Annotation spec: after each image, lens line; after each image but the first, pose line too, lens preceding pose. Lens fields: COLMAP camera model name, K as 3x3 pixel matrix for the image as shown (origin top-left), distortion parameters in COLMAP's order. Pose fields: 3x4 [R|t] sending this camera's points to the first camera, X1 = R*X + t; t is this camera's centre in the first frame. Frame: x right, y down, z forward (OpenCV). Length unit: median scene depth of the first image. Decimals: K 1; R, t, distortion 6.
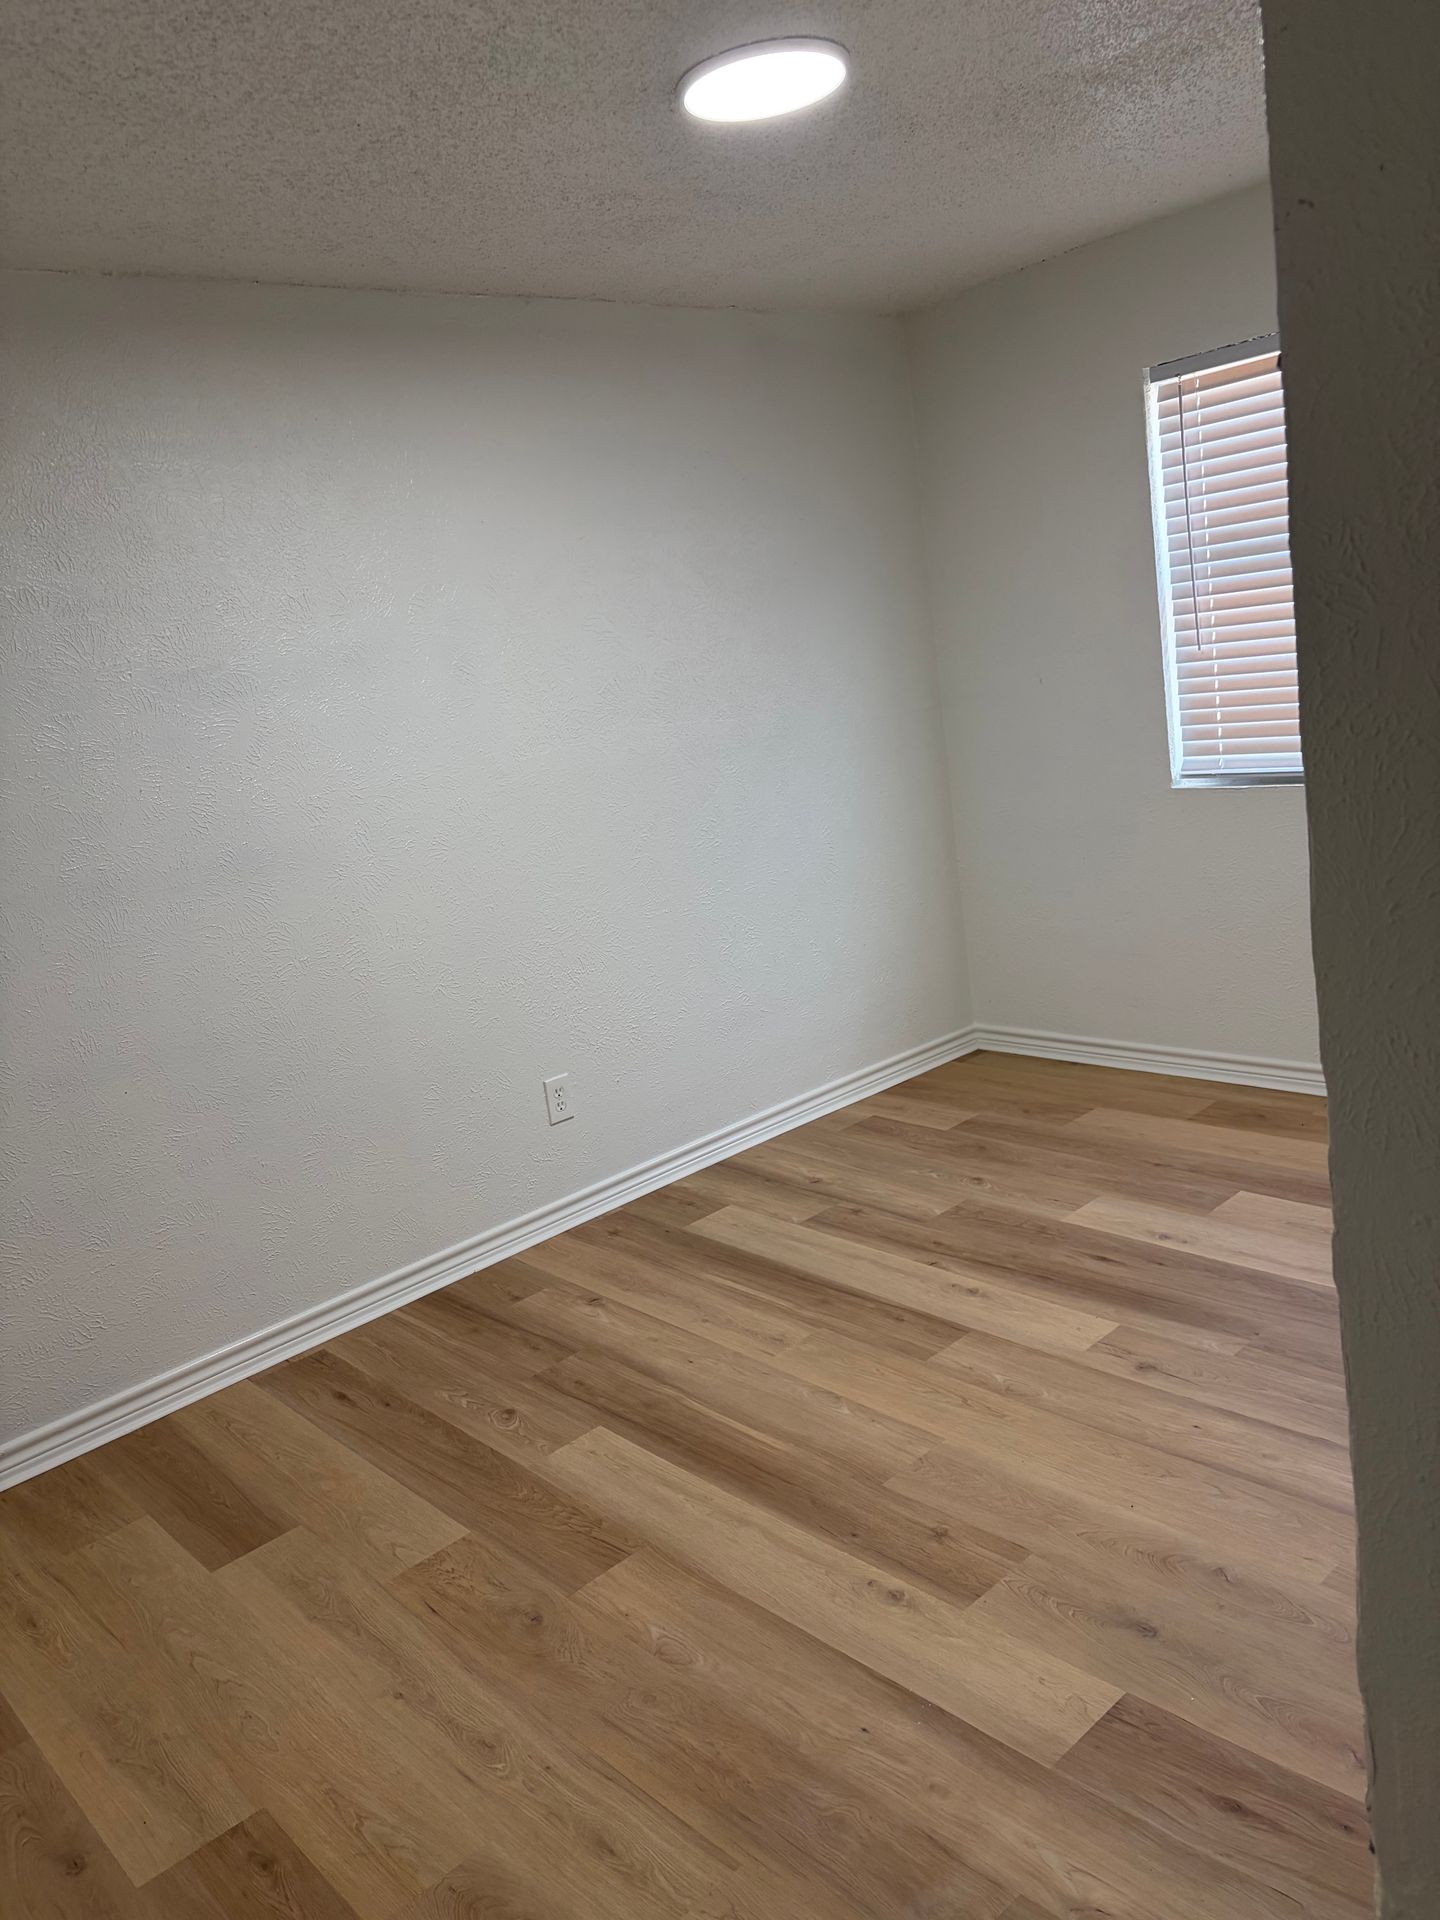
lens RADIAL K [[1442.7, 0, 713.2], [0, 1442.7, 964.9], [0, 0, 1]] dist [0.039158, -0.040331]
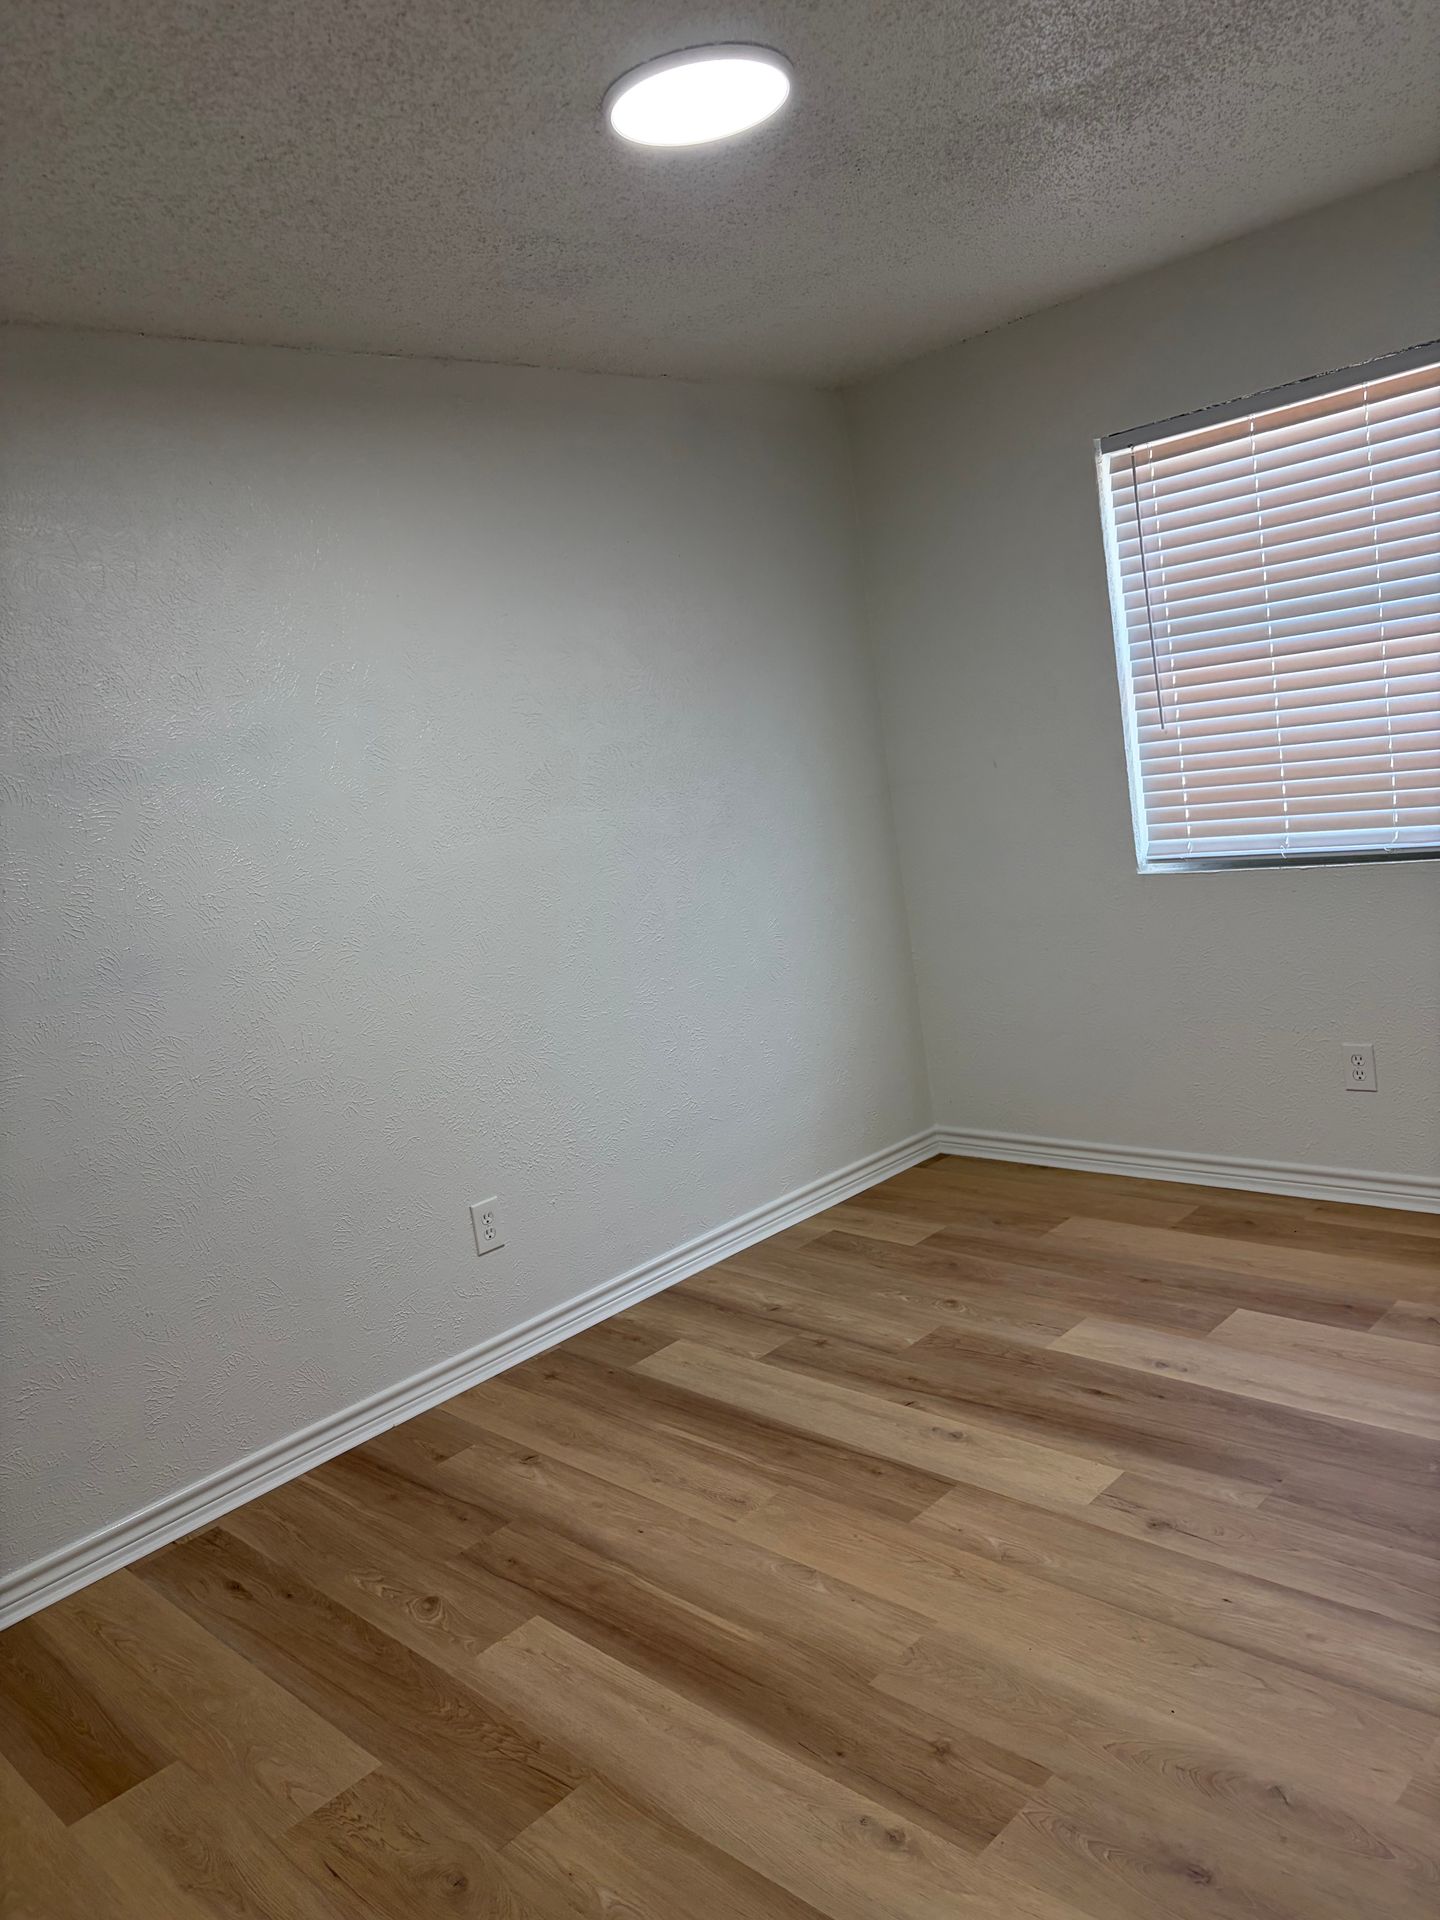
lens RADIAL K [[1442.7, 0, 725.8], [0, 1442.7, 965.7], [0, 0, 1]] dist [0.039158, -0.040331]
pose [[0.998447, -0.017715, 0.052826, -0.004670], [0.021121, 0.997685, -0.064642, -0.009170], [-0.051559, 0.065657, 0.996509, 0.105978]]
